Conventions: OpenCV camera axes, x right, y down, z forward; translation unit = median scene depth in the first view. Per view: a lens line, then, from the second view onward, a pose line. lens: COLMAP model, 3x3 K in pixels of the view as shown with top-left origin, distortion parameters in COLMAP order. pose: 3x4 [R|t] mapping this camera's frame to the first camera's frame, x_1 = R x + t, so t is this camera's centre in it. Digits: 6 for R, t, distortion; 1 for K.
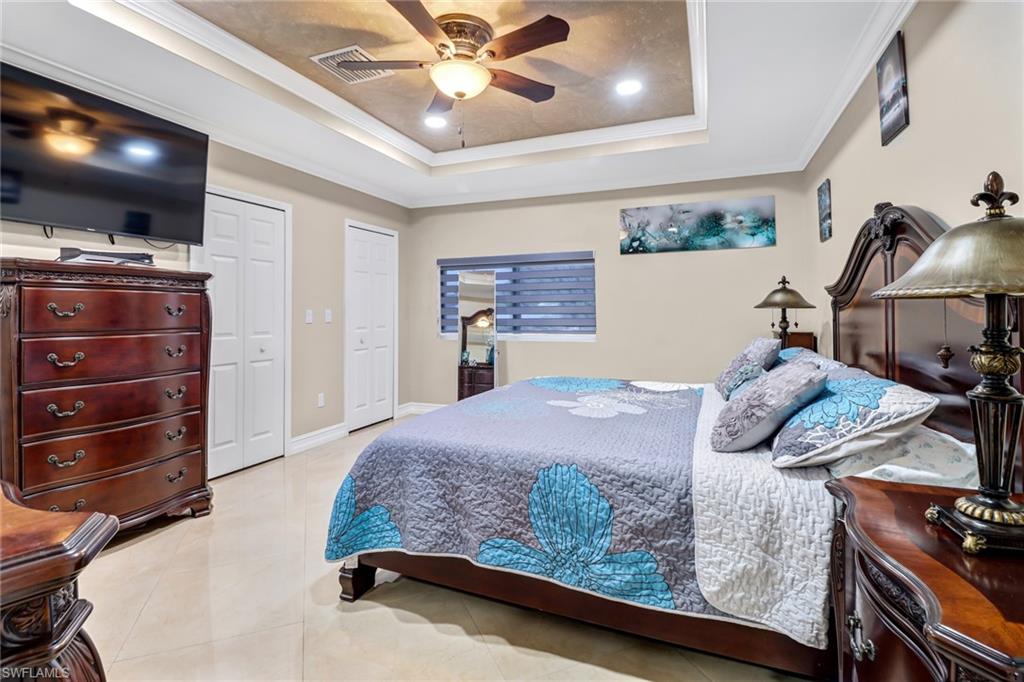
lens RADIAL K [[483.2, 0, 509.9], [0, 483.2, 310.7], [0, 0, 1]] dist [-0.003068, -0.007266]
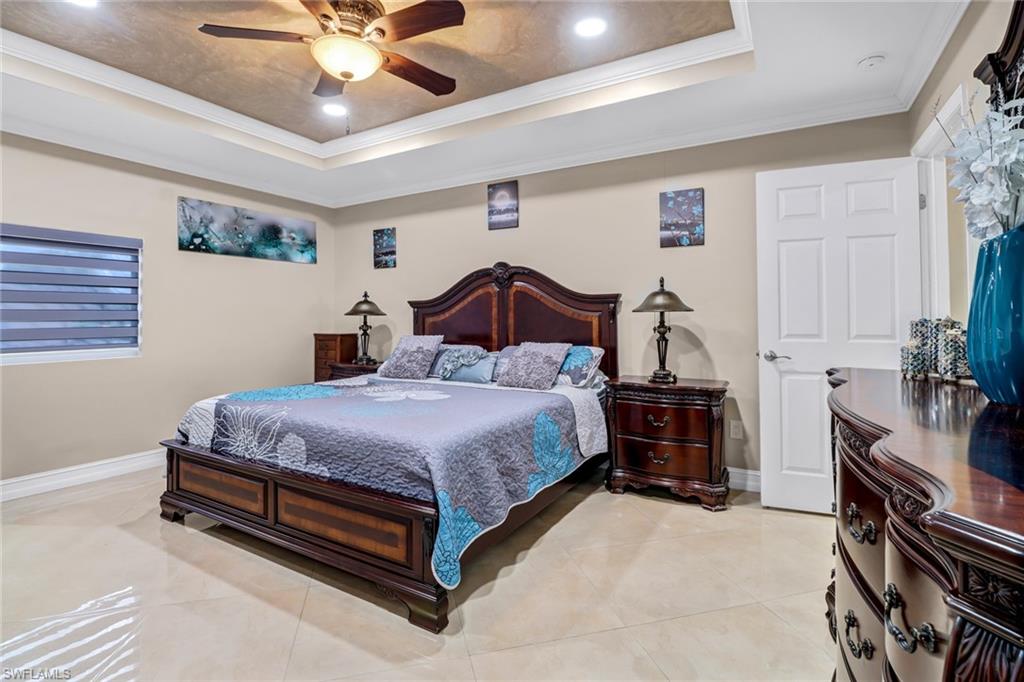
lens RADIAL K [[483.2, 0, 510.6], [0, 483.2, 318.0], [0, 0, 1]] dist [-0.003068, -0.007266]
pose [[0.130120, 0.003322, 0.991493, -0.559565], [0.000021, 0.999994, -0.003353, 0.005340], [-0.991498, 0.000457, 0.130119, 0.340830]]
